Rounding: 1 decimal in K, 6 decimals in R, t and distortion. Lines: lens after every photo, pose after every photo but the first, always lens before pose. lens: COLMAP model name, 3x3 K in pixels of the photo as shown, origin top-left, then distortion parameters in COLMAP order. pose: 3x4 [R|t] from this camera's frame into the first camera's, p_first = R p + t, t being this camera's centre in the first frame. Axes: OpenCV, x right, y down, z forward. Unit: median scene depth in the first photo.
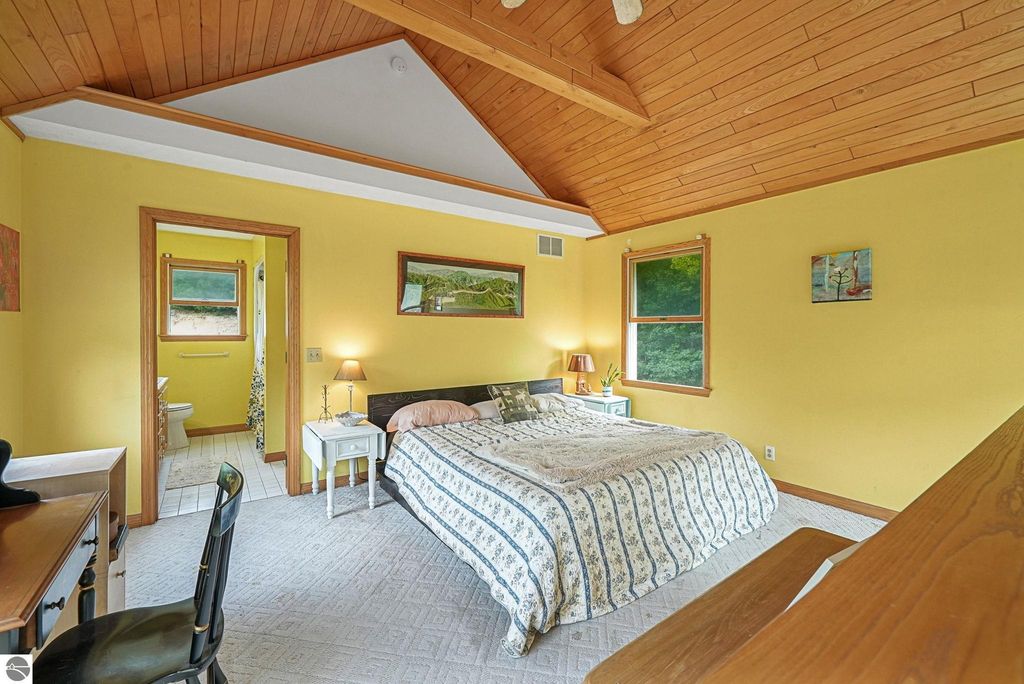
lens RADIAL K [[419.3, 0, 510.6], [0, 419.3, 332.7], [0, 0, 1]] dist [-0.002574, -0.000185]
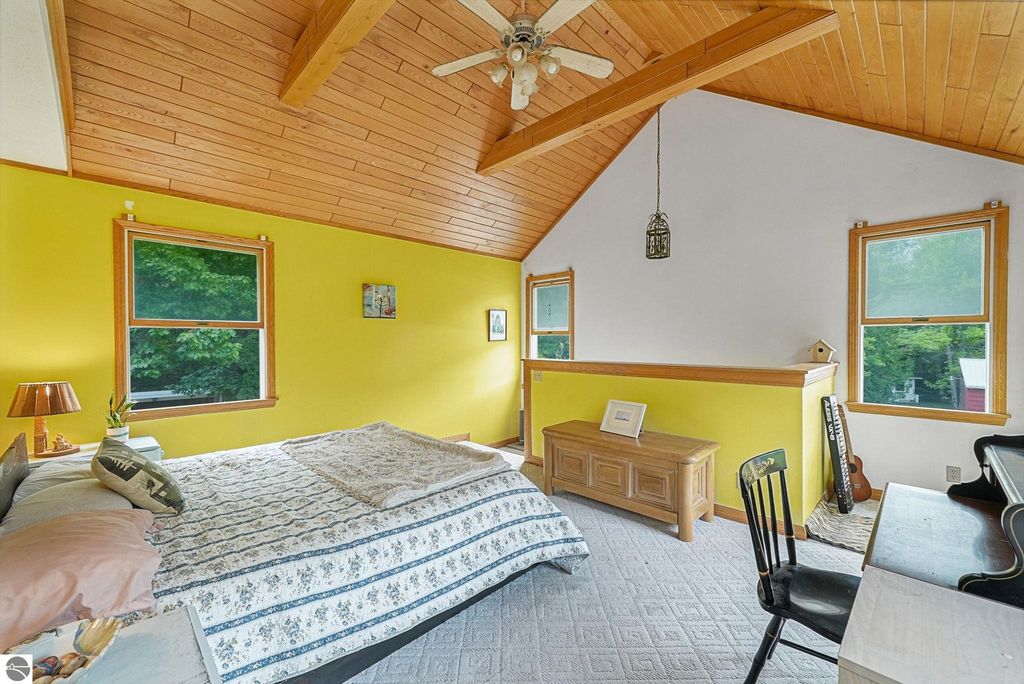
lens RADIAL K [[419.3, 0, 509.3], [0, 419.3, 342.8], [0, 0, 1]] dist [-0.002574, -0.000185]
pose [[-0.166227, -0.012536, 0.986008, -0.751271], [0.004225, 0.999901, 0.013425, -0.005964], [-0.986078, 0.006398, -0.166157, 0.816866]]
